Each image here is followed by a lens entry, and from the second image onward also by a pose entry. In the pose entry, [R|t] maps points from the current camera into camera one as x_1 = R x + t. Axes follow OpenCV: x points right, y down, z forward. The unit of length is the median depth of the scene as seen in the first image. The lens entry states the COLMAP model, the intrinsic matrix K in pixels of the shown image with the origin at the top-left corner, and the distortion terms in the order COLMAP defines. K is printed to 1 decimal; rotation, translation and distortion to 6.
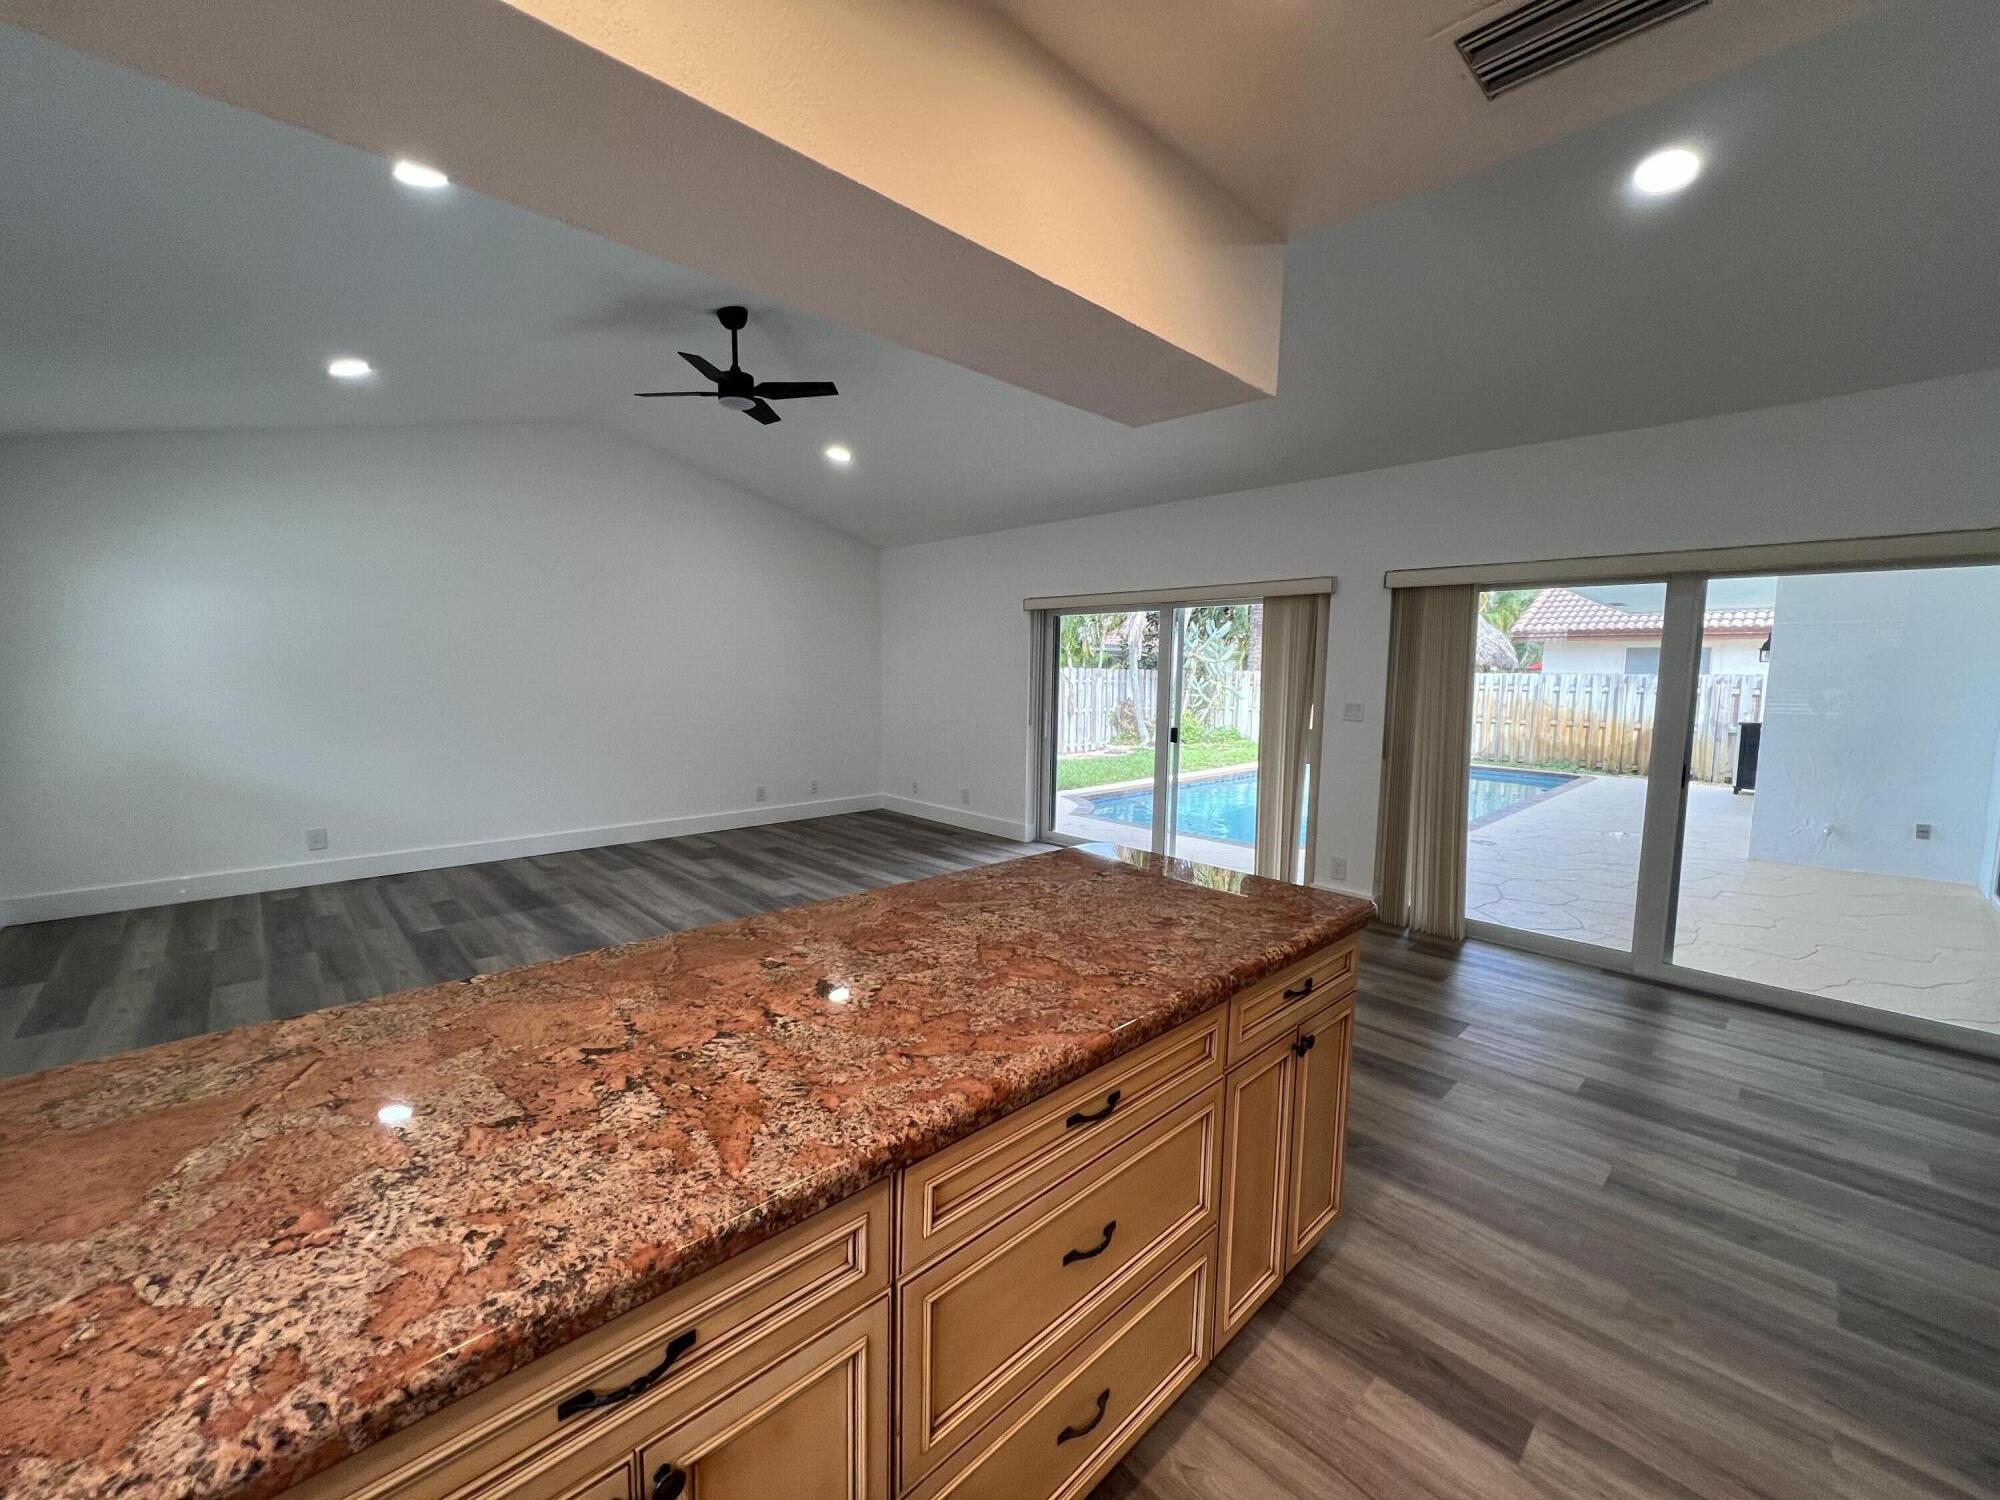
lens RADIAL K [[797.2, 0, 990.9], [0, 797.2, 741.2], [0, 0, 1]] dist [-0.001917, 0.000848]
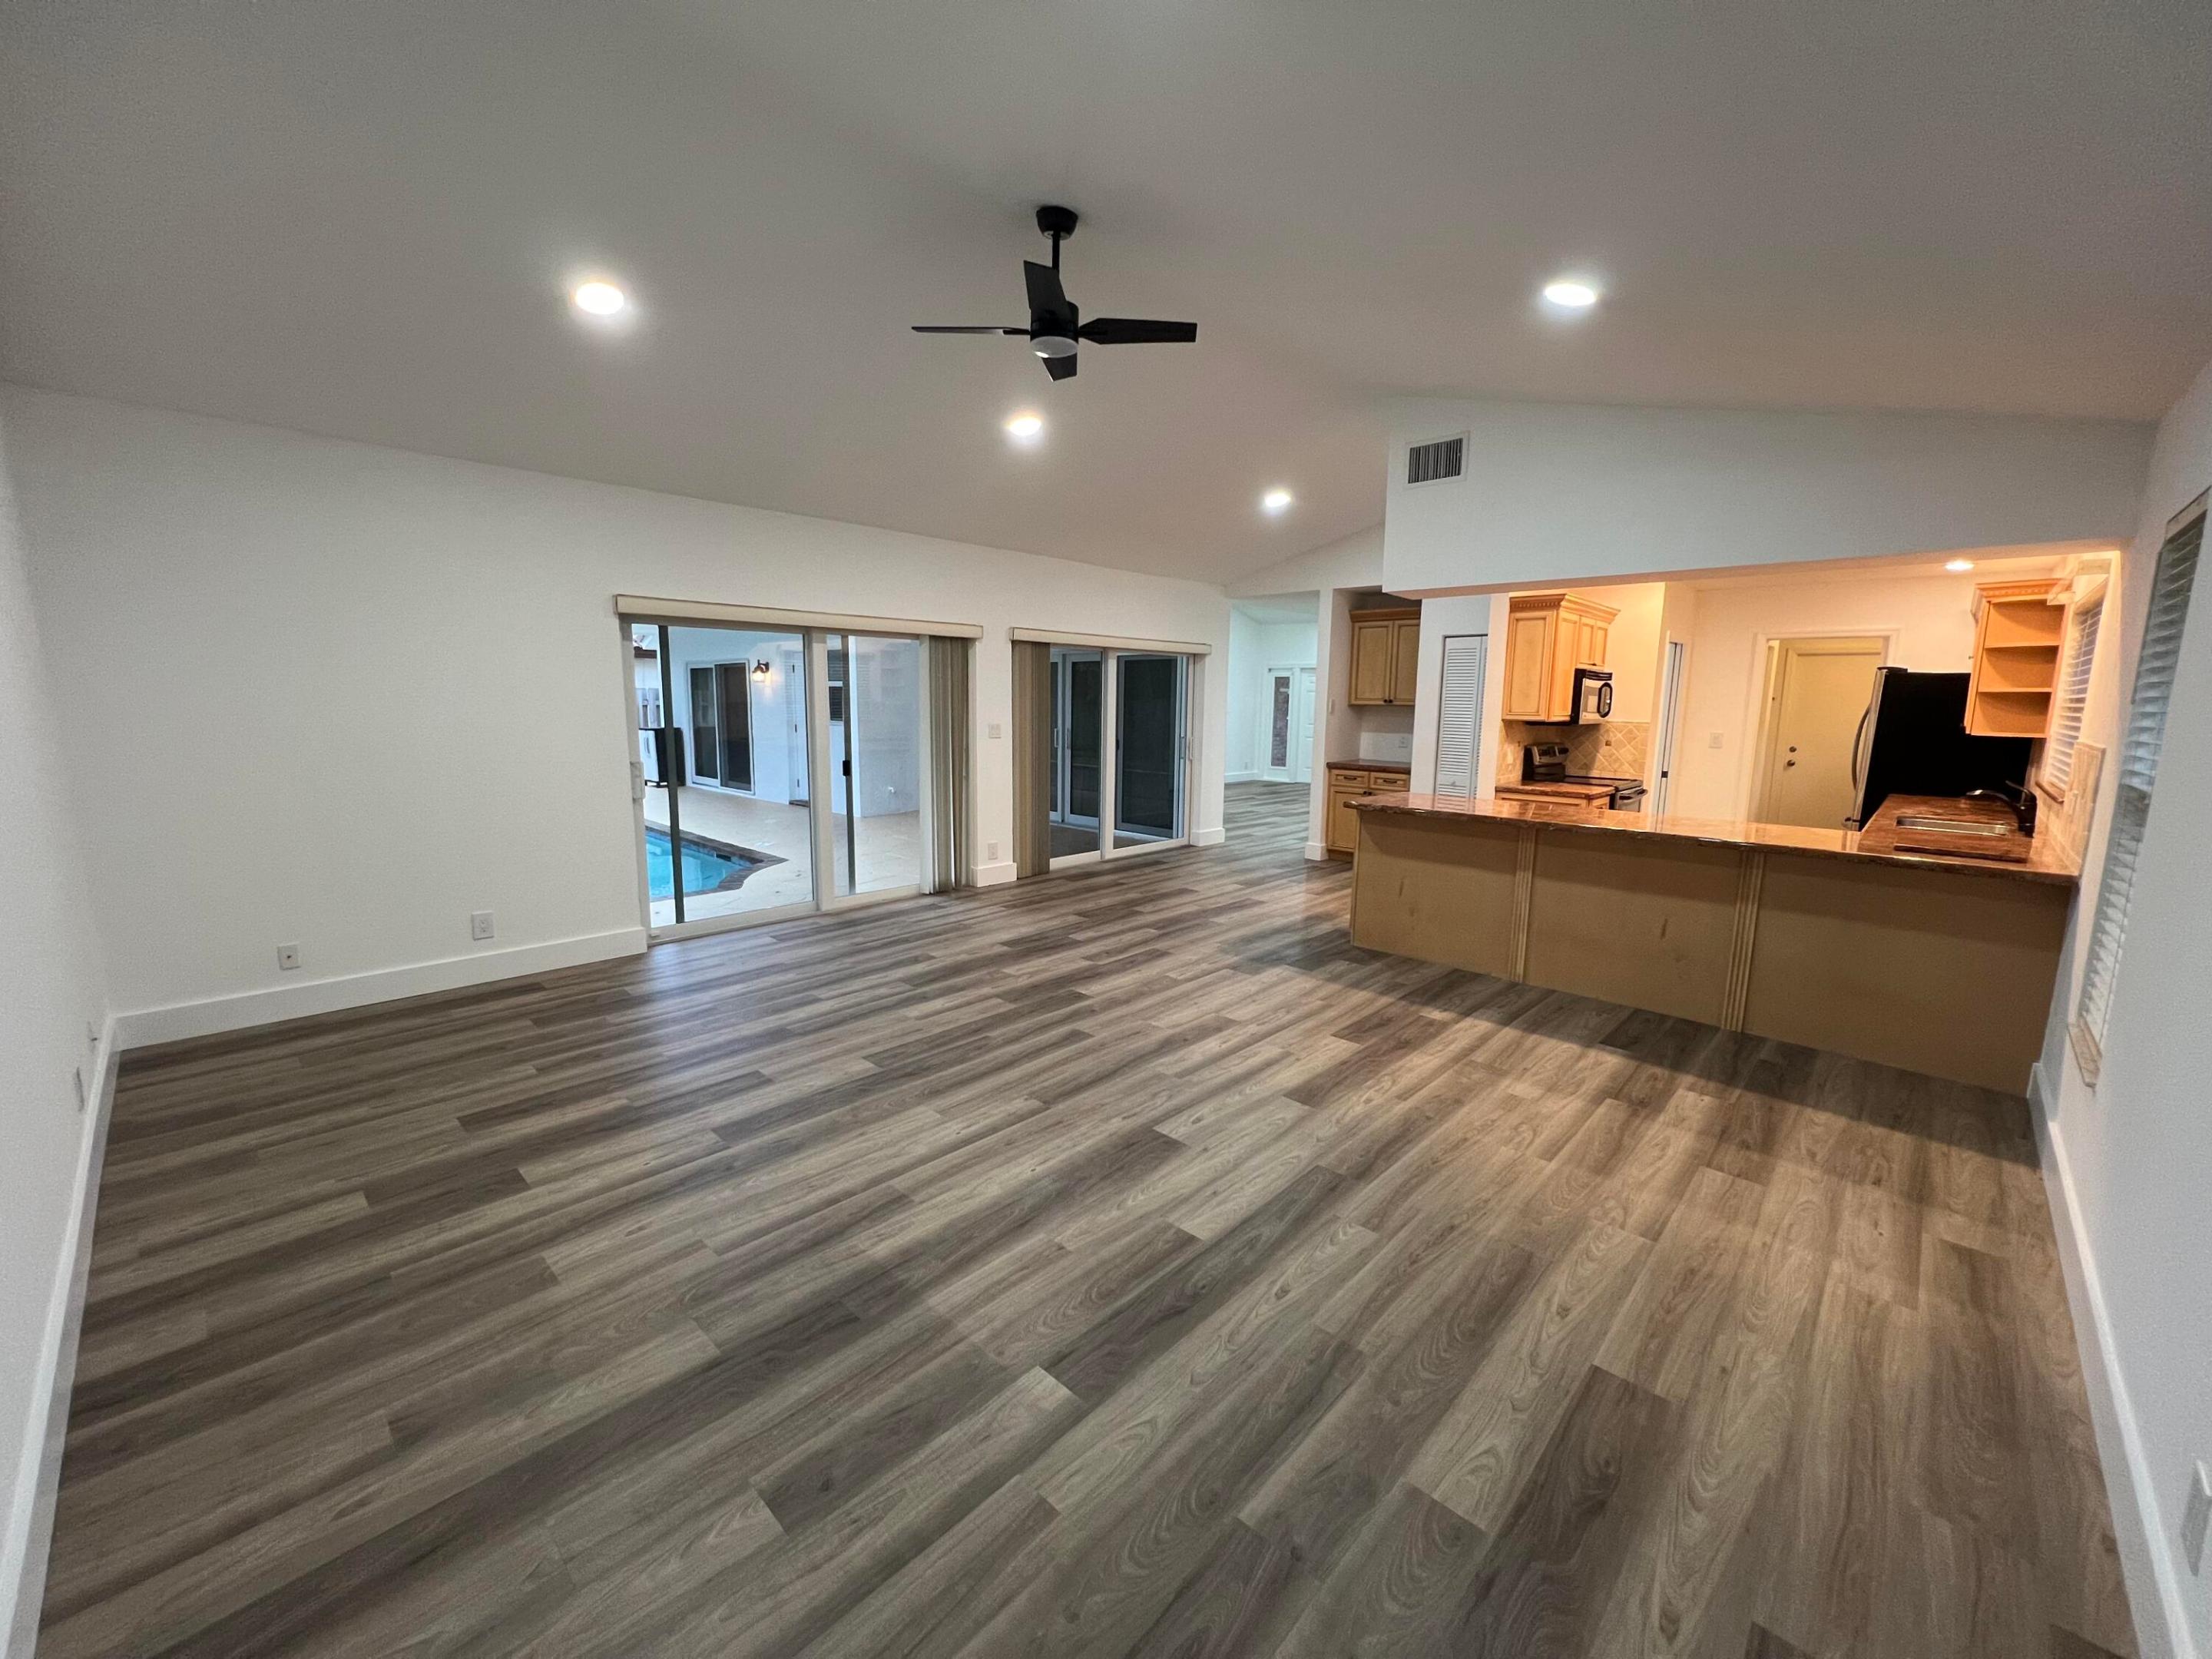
lens RADIAL K [[881.7, 0, 1098.5], [0, 881.7, 829.6], [0, 0, 1]] dist [-0.001917, 0.000848]
pose [[-0.051058, -0.165379, 0.984907, -3.502231], [0.077019, 0.982605, 0.168985, -0.379835], [-0.995721, 0.084485, -0.037432, 3.066663]]
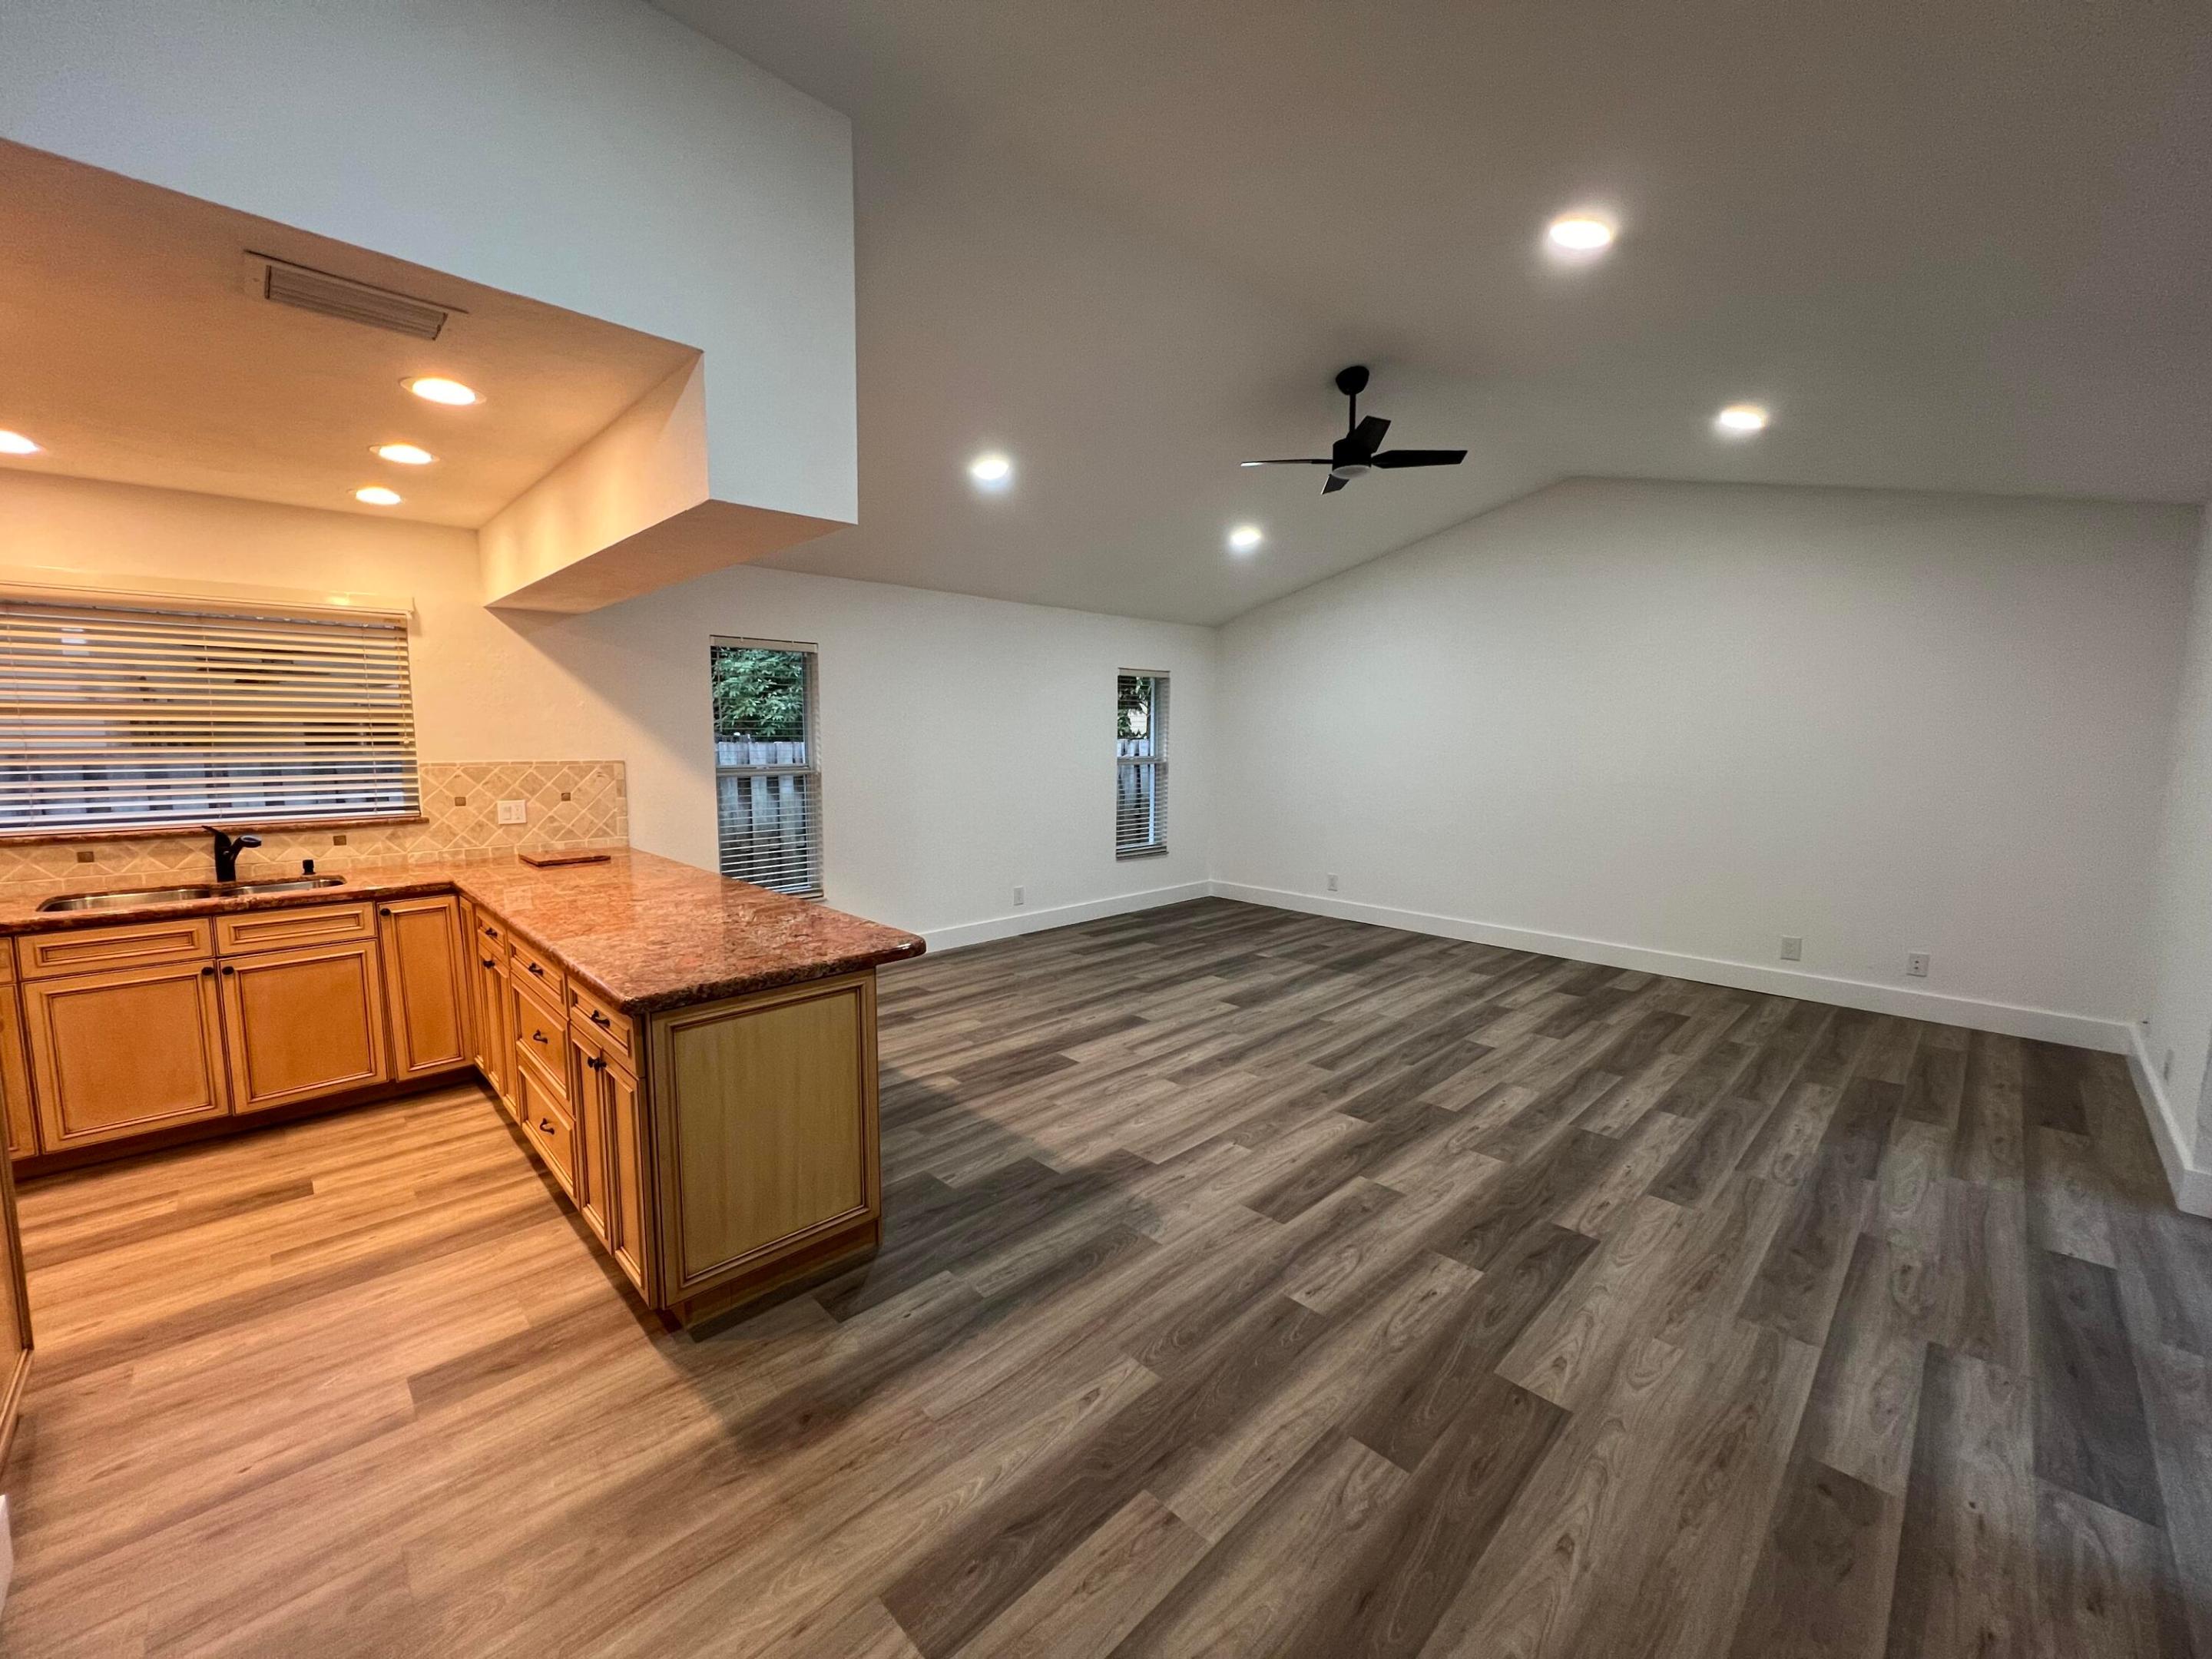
lens RADIAL K [[881.7, 0, 1095.1], [0, 881.7, 825.1], [0, 0, 1]] dist [-0.001917, 0.000848]
pose [[0.011411, 0.091742, -0.995717, 2.210359], [-0.097951, 0.991096, 0.090193, -0.238076], [0.995126, 0.096503, 0.020296, 2.152616]]
